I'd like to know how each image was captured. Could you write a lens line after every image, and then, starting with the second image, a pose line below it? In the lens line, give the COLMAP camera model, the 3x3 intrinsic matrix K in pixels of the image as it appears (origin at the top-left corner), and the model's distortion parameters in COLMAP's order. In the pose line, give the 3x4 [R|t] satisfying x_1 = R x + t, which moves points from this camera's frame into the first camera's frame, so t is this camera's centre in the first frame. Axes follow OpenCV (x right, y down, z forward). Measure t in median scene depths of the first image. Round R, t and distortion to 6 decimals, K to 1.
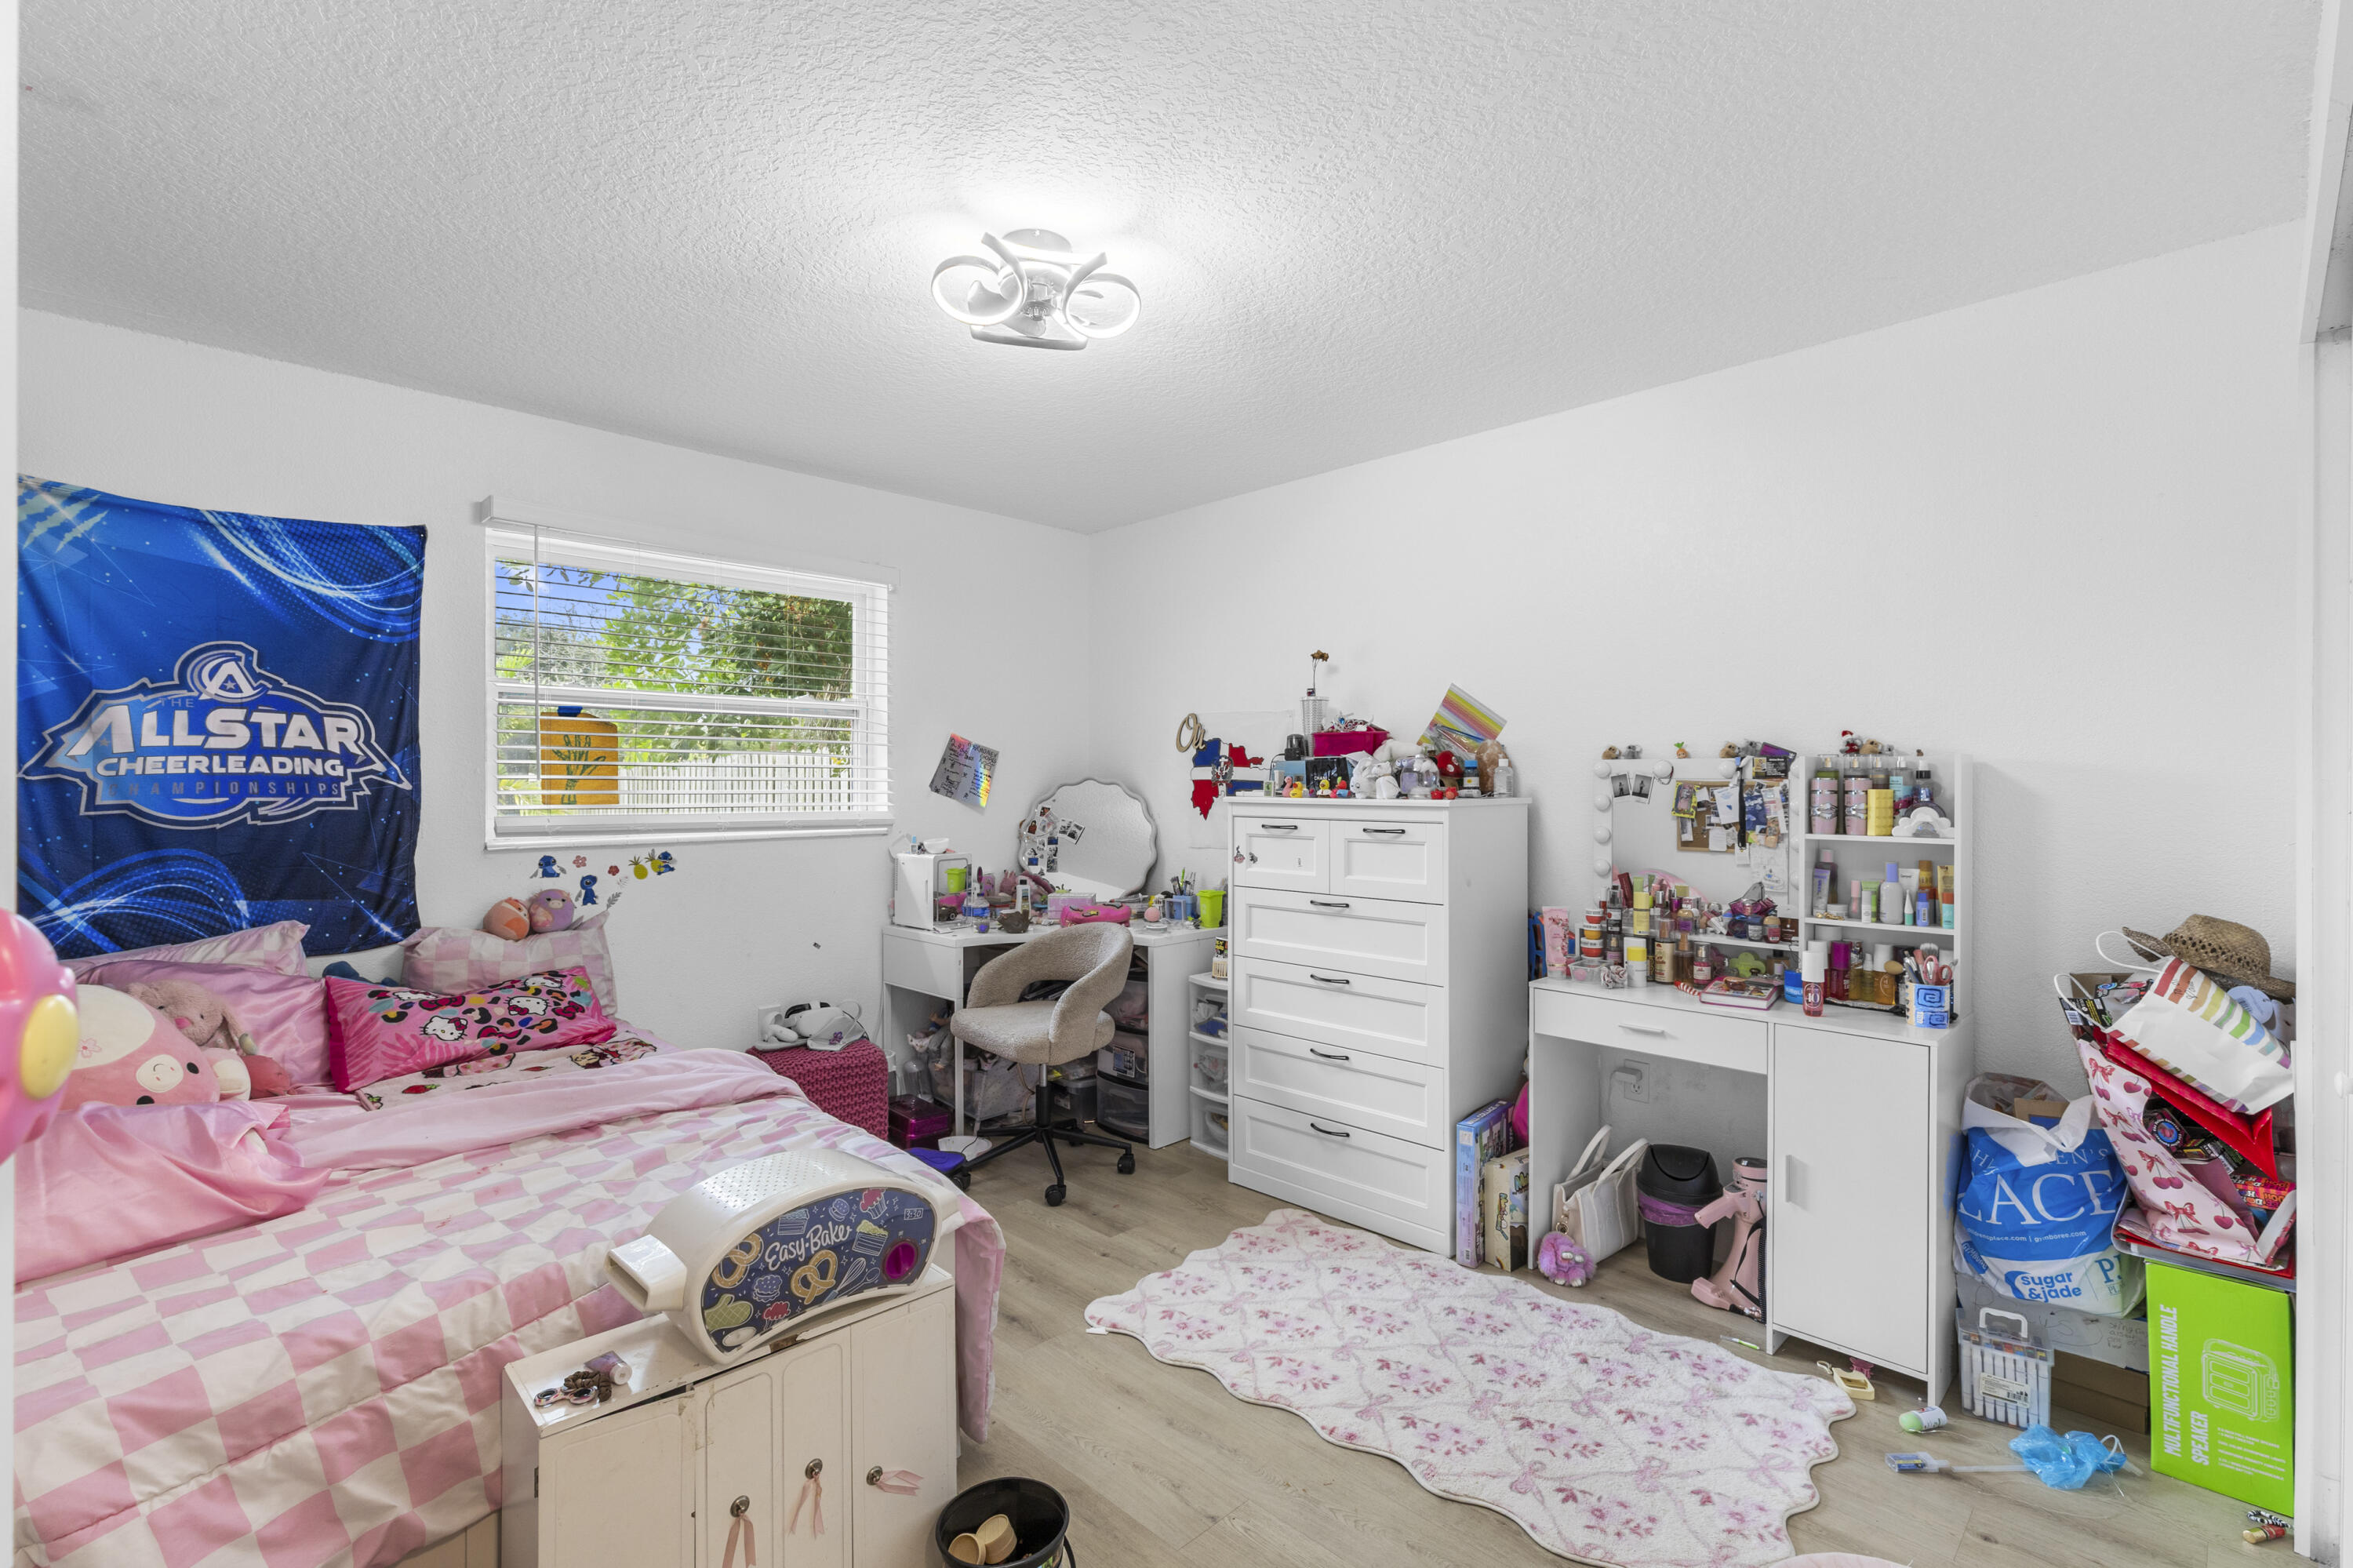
lens RADIAL K [[1067.6, 0, 1175.1], [0, 1067.6, 782.7], [0, 0, 1]] dist [-0.000519, 0.000005]
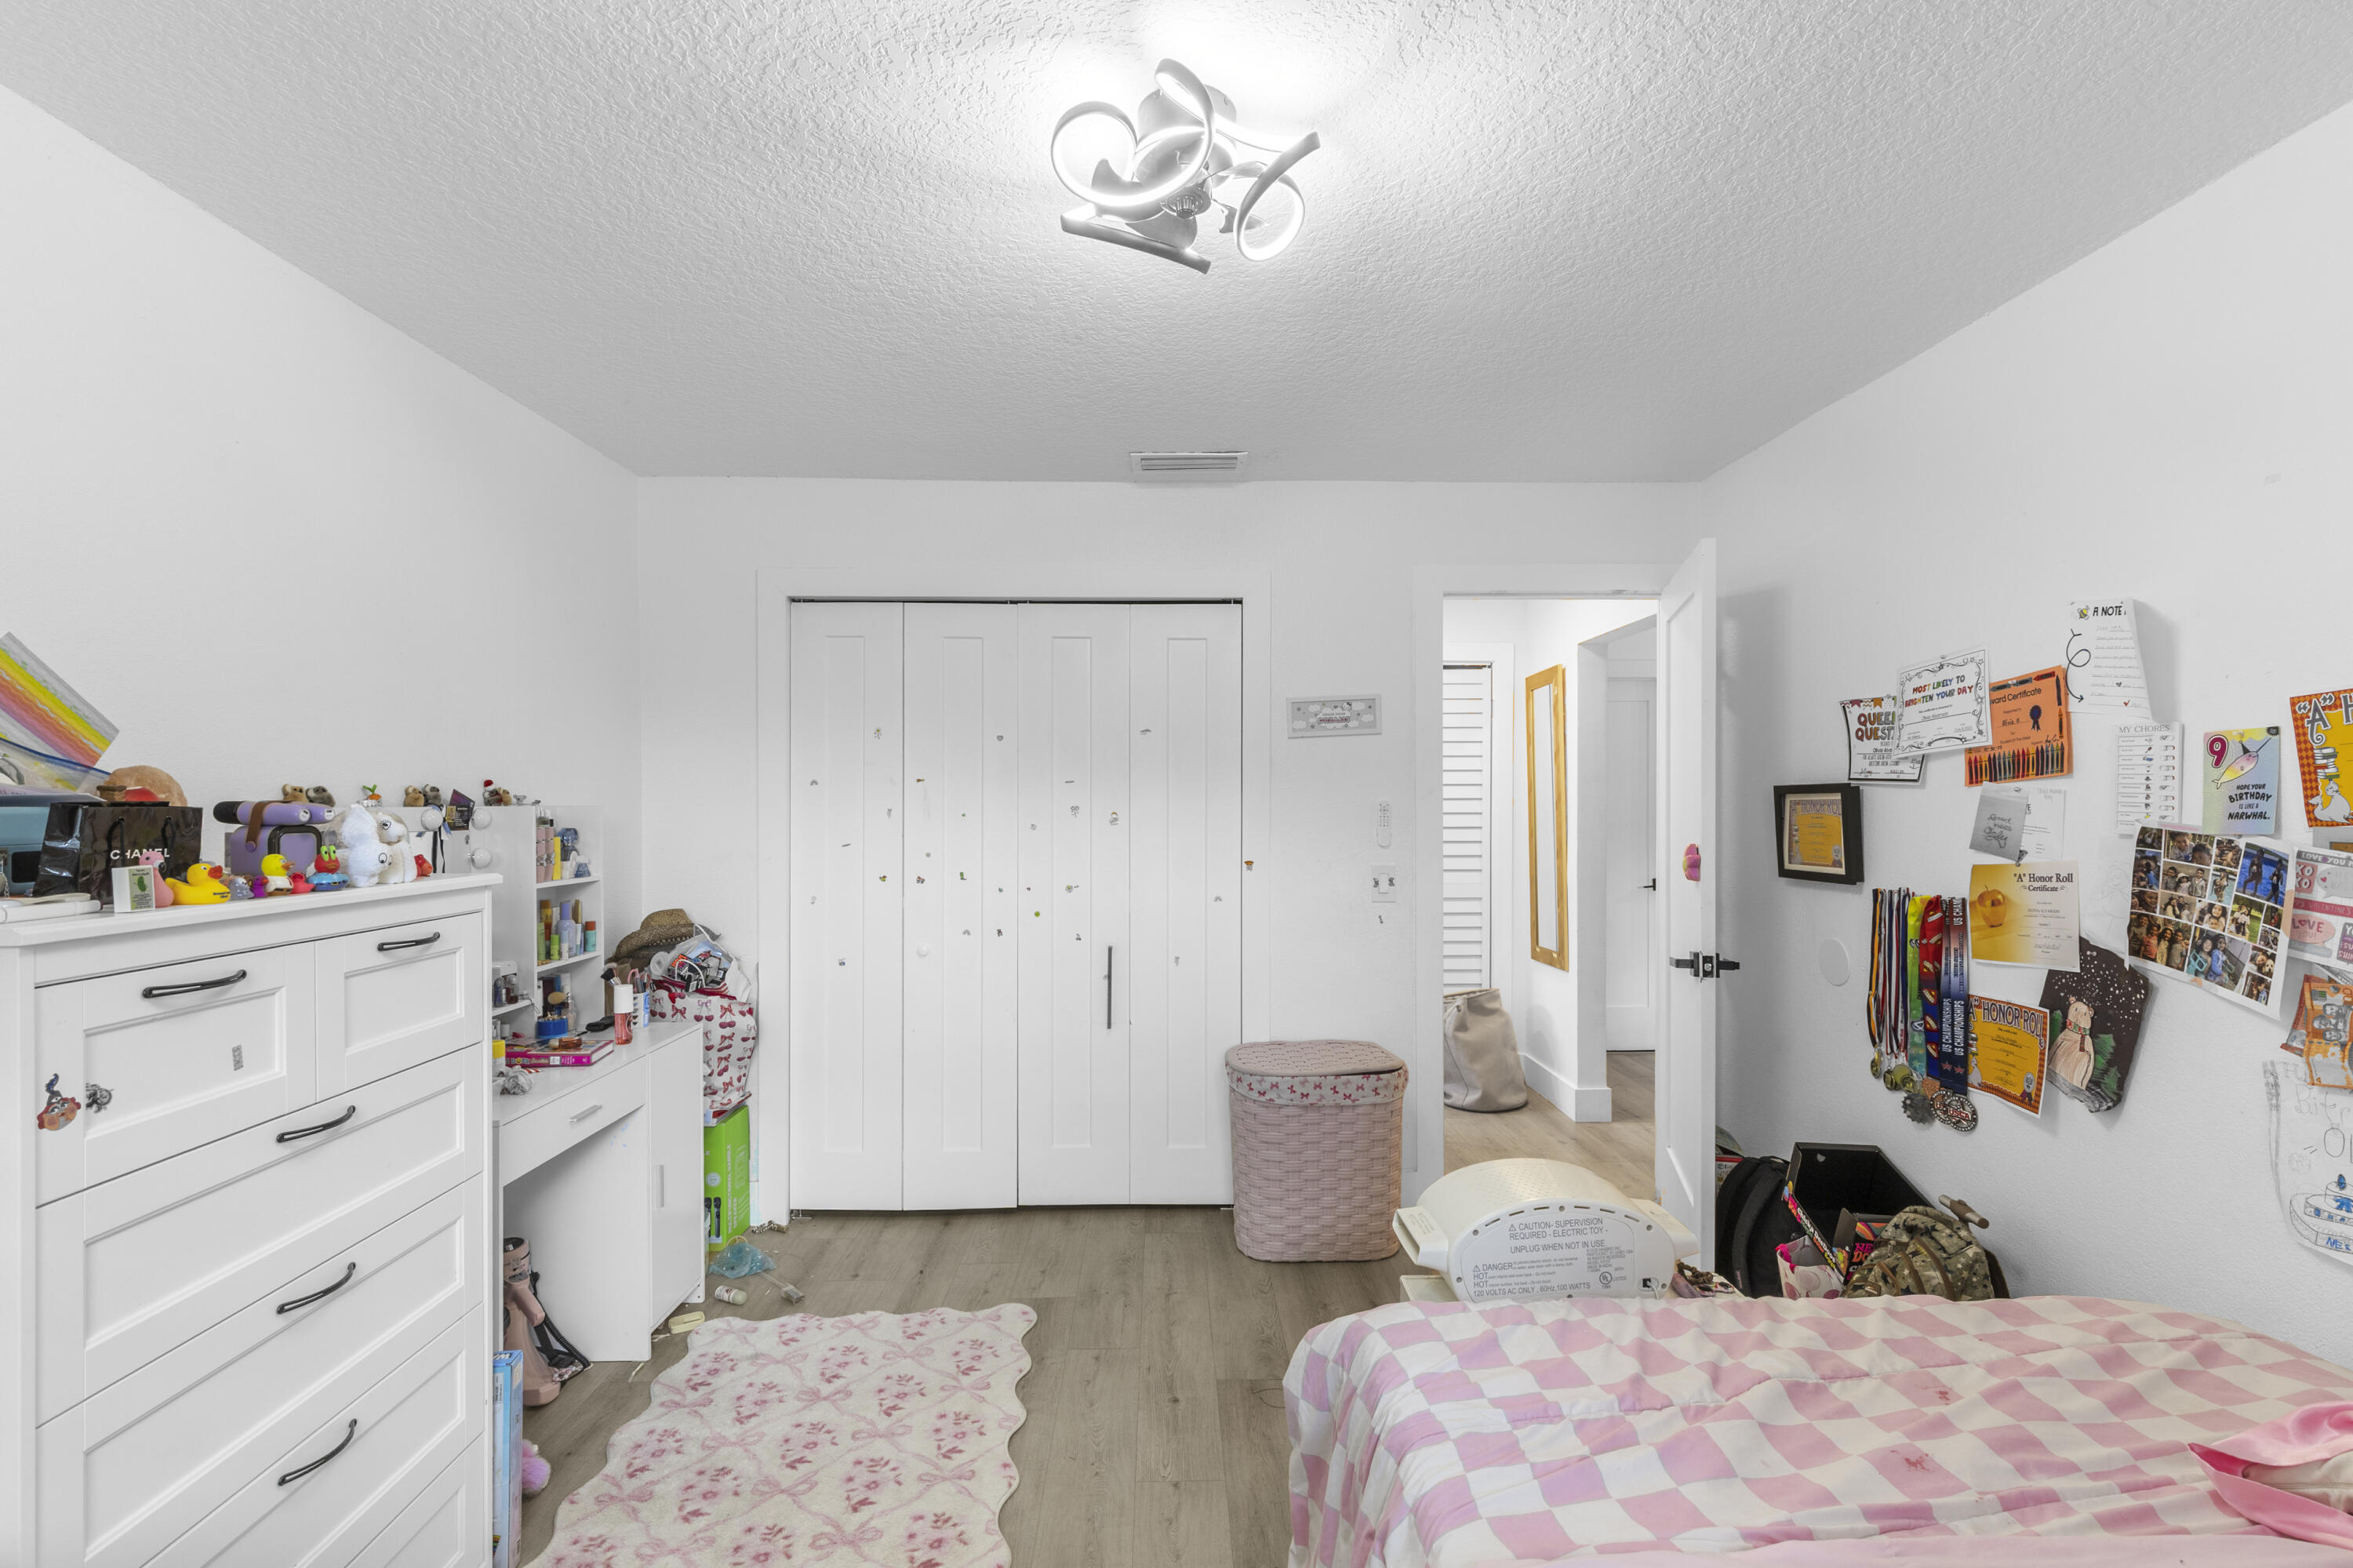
lens RADIAL K [[1067.6, 0, 1178.5], [0, 1067.6, 794.6], [0, 0, 1]] dist [-0.000519, 0.000005]
pose [[-0.731239, 0.004850, 0.682105, -0.572597], [0.000682, 0.999979, -0.006379, -0.032675], [-0.682122, -0.004199, -0.731227, 1.403956]]
